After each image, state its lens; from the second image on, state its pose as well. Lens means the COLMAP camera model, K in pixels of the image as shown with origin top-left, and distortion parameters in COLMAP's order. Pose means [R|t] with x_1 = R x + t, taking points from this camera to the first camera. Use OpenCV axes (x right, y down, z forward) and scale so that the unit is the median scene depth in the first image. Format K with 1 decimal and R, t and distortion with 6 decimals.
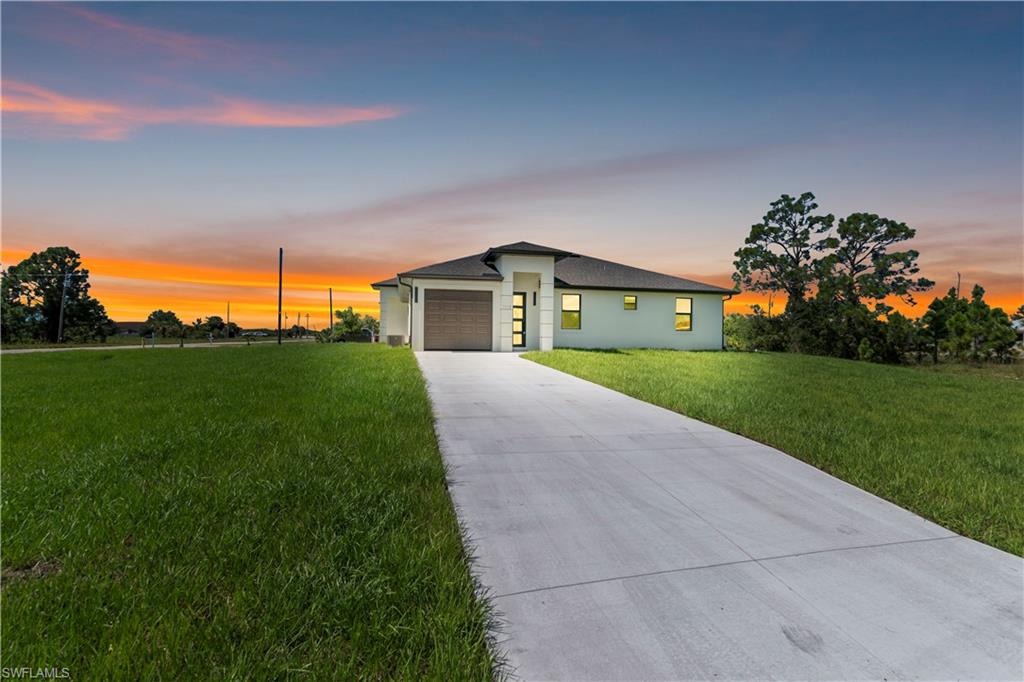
lens RADIAL K [[483.9, 0, 518.2], [0, 483.9, 337.2], [0, 0, 1]] dist [-0.000618, -0.000194]
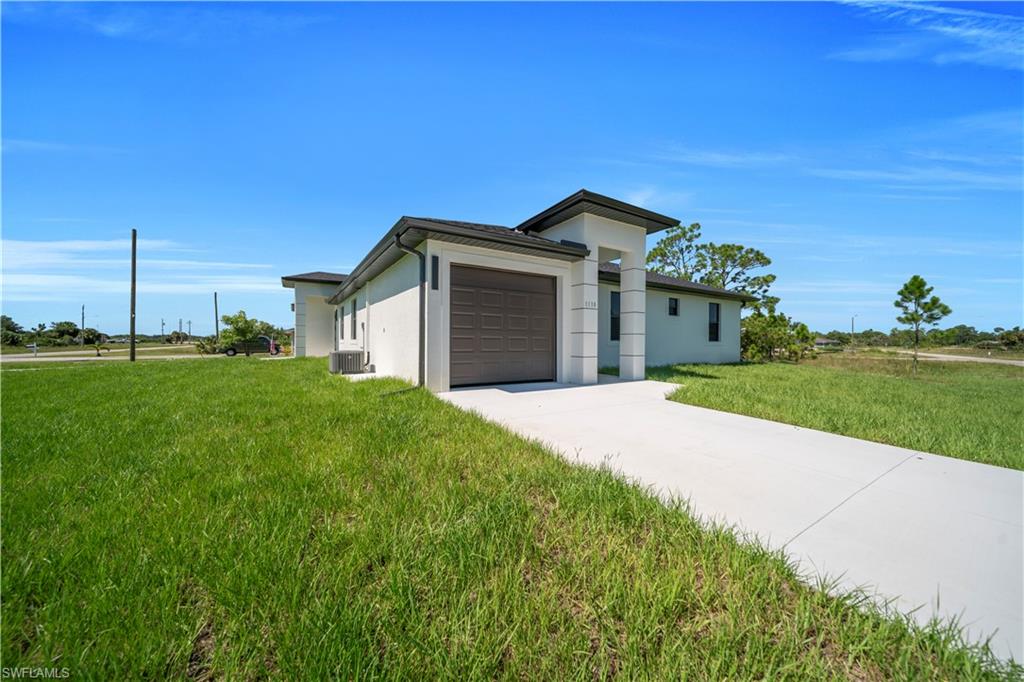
lens RADIAL K [[354.3, 0, 511.0], [0, 354.3, 343.3], [0, 0, 1]] dist [0.000121, -0.000070]
pose [[0.947652, -0.007507, 0.319216, -0.198534], [0.005342, 0.999956, 0.007657, -0.016577], [-0.319259, -0.005550, 0.947651, 0.511108]]
